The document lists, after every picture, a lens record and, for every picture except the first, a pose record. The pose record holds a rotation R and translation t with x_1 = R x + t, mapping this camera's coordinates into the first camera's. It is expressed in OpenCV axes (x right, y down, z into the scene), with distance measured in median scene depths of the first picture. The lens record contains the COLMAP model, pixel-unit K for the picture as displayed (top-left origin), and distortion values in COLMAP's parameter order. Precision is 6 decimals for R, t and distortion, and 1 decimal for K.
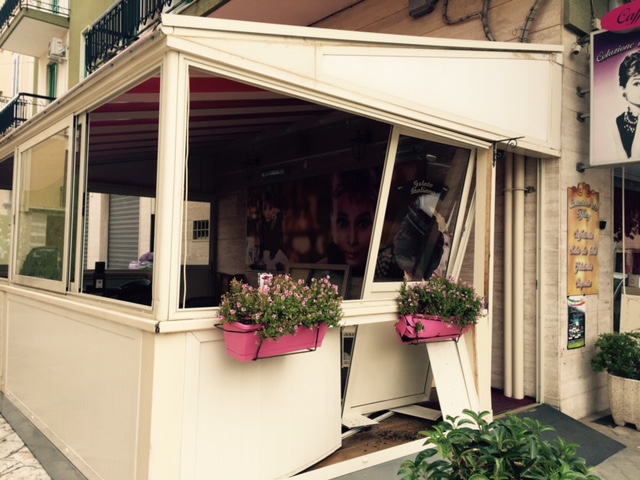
lens RADIAL K [[548.6, 0, 325.4], [0, 548.6, 230.0], [0, 0, 1]] dist [0.101861, -0.149222]
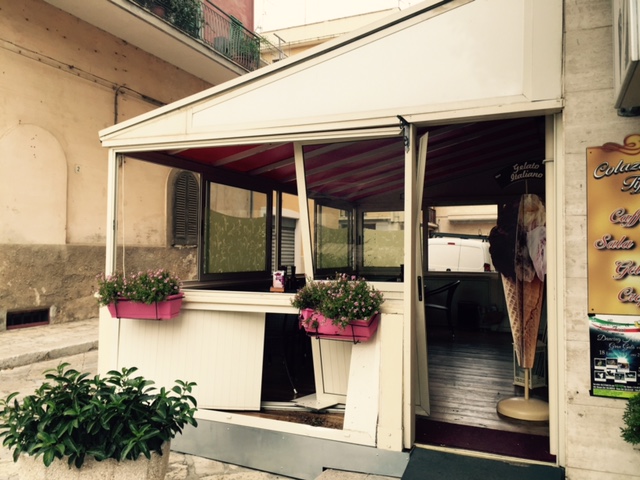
lens RADIAL K [[548.6, 0, 325.4], [0, 548.6, 230.0], [0, 0, 1]] dist [0.101861, -0.149222]
pose [[0.435837, -0.056741, -0.898235, 0.908110], [0.046089, 0.998108, -0.040686, 0.033530], [0.898845, -0.023666, 0.437628, 0.444488]]
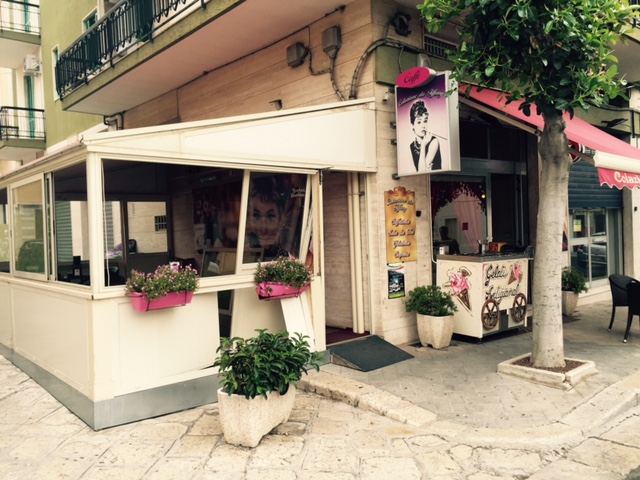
lens RADIAL K [[548.6, 0, 325.4], [0, 548.6, 230.0], [0, 0, 1]] dist [0.101861, -0.149222]
pose [[0.998412, -0.054922, 0.012503, 0.257858], [0.054224, 0.997244, 0.050636, -0.058224], [-0.015250, -0.049877, 0.998639, -0.491286]]
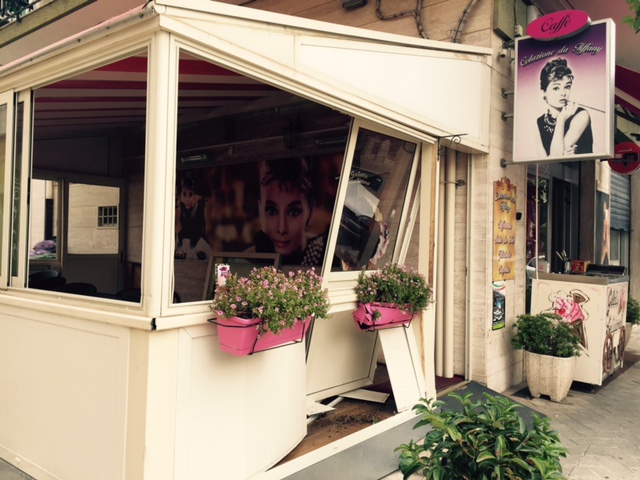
lens RADIAL K [[548.6, 0, 325.4], [0, 548.6, 230.0], [0, 0, 1]] dist [0.101861, -0.149222]
pose [[0.979874, 0.002794, 0.199596, -0.103583], [-0.007824, 0.999671, 0.024420, -0.005974], [-0.199462, -0.025490, 0.979574, 0.007439]]
